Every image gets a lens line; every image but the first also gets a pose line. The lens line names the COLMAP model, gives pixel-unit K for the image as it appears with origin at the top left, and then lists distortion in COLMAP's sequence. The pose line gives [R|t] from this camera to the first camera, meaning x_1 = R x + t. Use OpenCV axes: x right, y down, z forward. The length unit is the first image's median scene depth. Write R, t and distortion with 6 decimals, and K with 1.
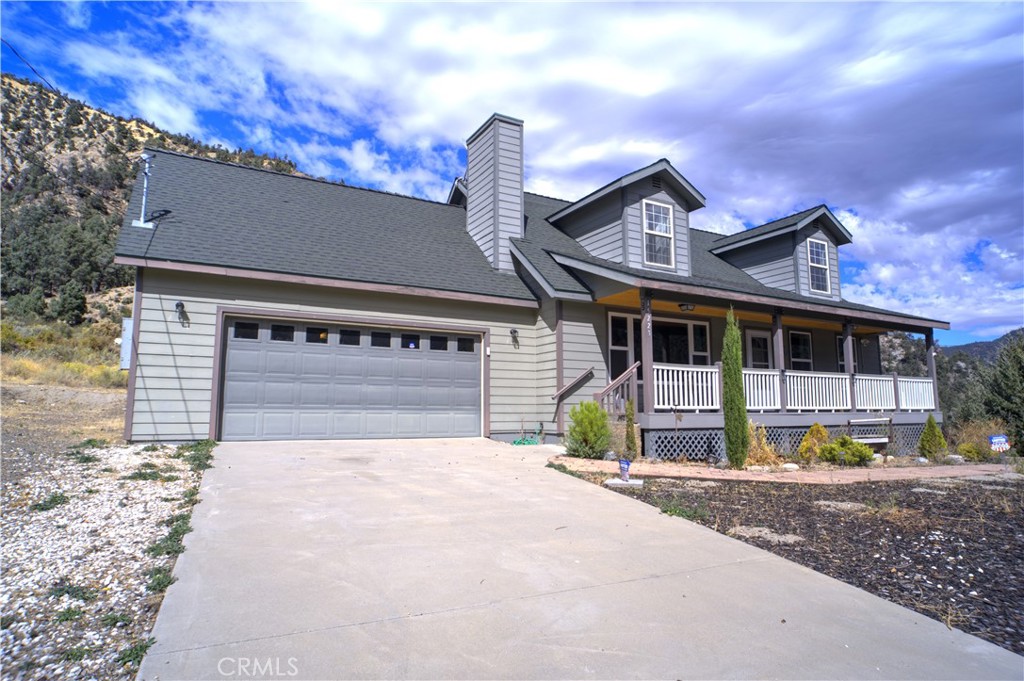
lens RADIAL K [[590.8, 0, 512.0], [0, 590.8, 340.5], [0, 0, 1]] dist [-0.004536, -0.000728]
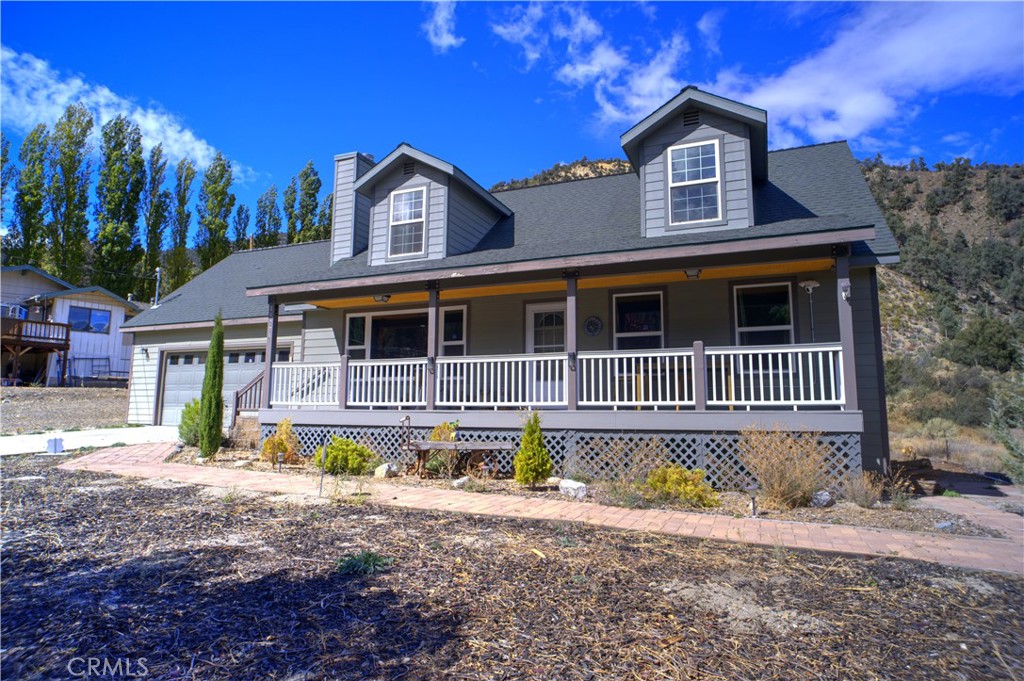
lens RADIAL K [[525.5, 0, 511.8], [0, 525.5, 362.1], [0, 0, 1]] dist [-0.001717, -0.000055]
pose [[0.642339, -0.065395, -0.763626, 1.051684], [0.089398, 0.995945, -0.010091, 0.072134], [0.761189, -0.061785, 0.645580, 0.603067]]
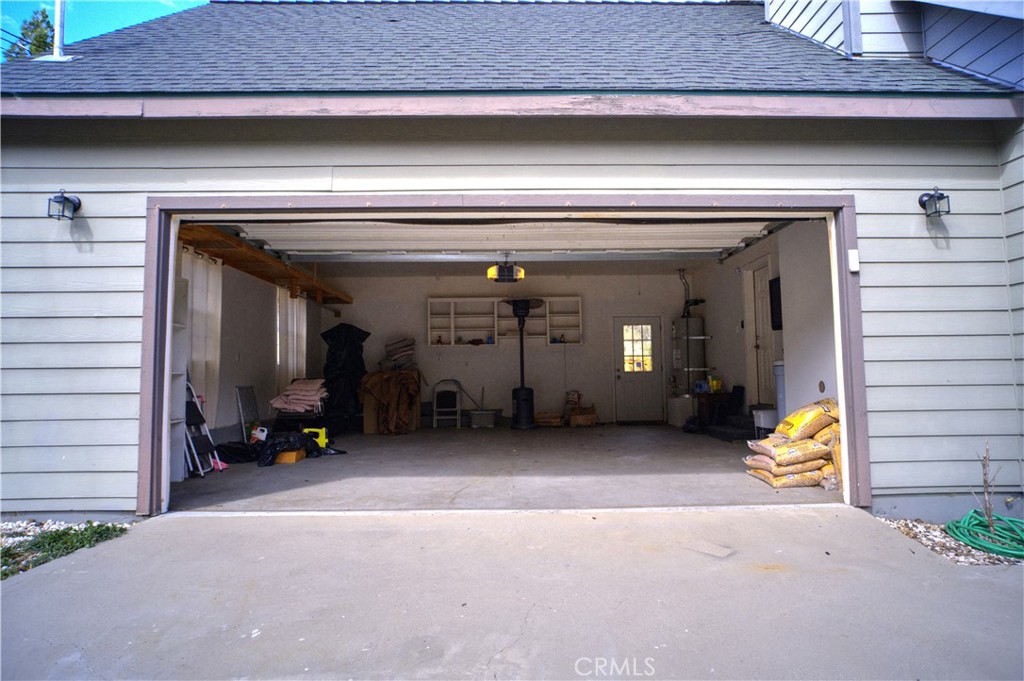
lens RADIAL K [[590.8, 0, 512.0], [0, 590.8, 340.5], [0, 0, 1]] dist [-0.004536, -0.000728]
pose [[0.882124, -0.041289, -0.469204, -0.053635], [0.069944, 0.996589, 0.043800, 0.034256], [0.465795, -0.071455, 0.882003, 0.565050]]
